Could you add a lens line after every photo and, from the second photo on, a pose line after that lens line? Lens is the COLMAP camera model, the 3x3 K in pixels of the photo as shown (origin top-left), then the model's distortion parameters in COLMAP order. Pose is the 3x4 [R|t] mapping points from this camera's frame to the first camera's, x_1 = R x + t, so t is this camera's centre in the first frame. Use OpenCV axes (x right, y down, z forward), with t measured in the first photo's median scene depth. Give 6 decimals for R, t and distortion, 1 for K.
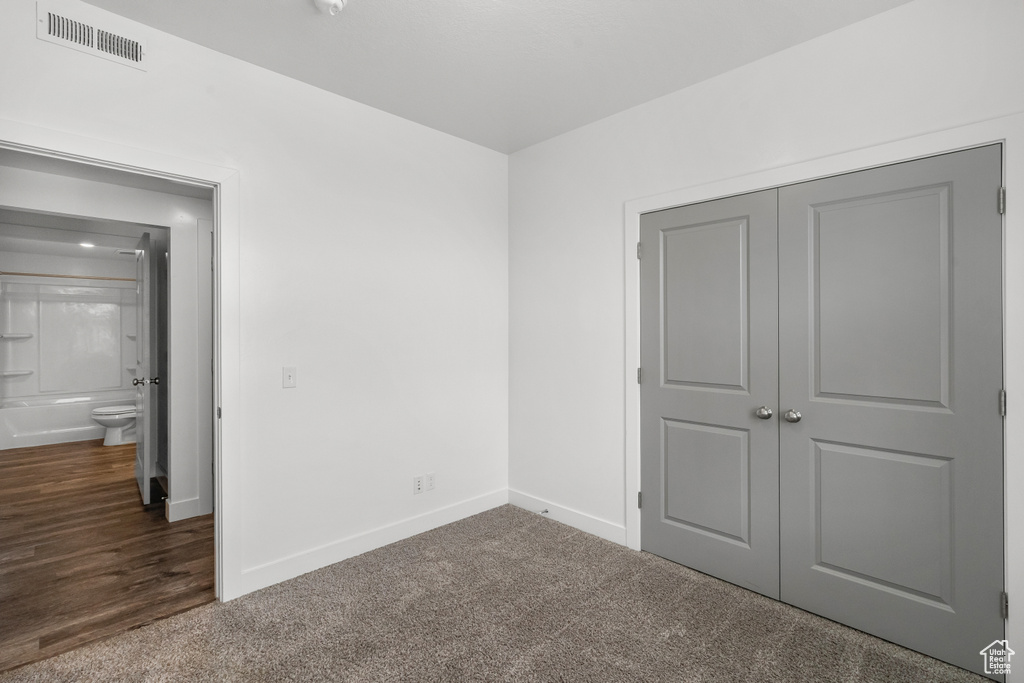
lens RADIAL K [[473.1, 0, 514.8], [0, 473.1, 335.9], [0, 0, 1]] dist [-0.013088, -0.001070]
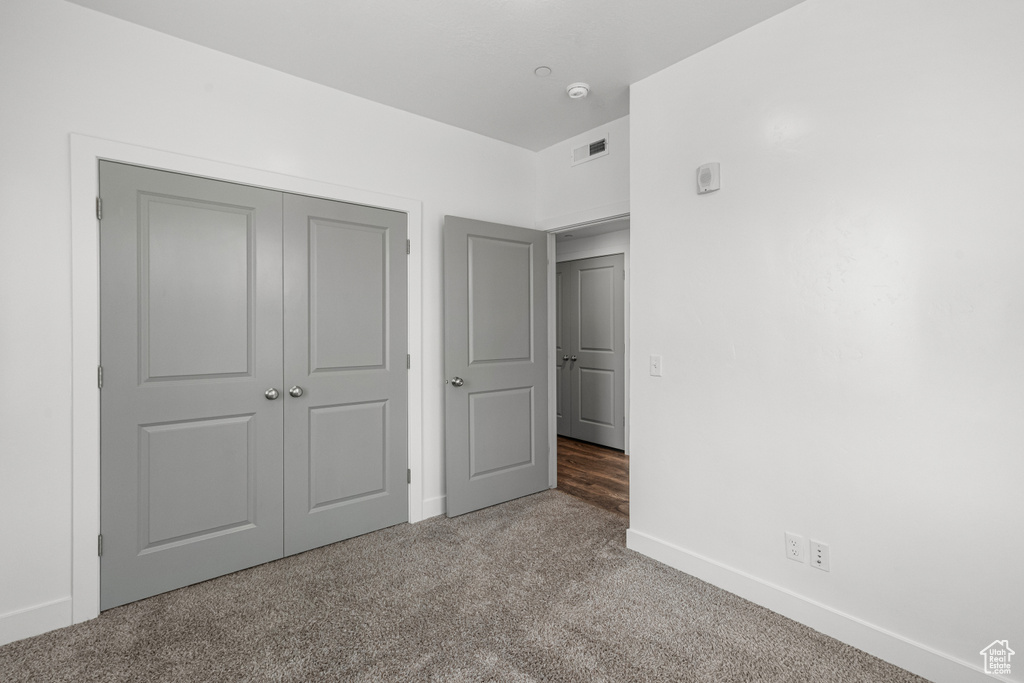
lens RADIAL K [[475.1, 0, 501.4], [0, 475.1, 319.0], [0, 0, 1]] dist [-0.001560, -0.000188]
pose [[0.081498, -0.005334, 0.996659, -0.490414], [0.004865, 0.999976, 0.004954, -0.009636], [-0.996662, 0.004445, 0.081522, 0.362153]]
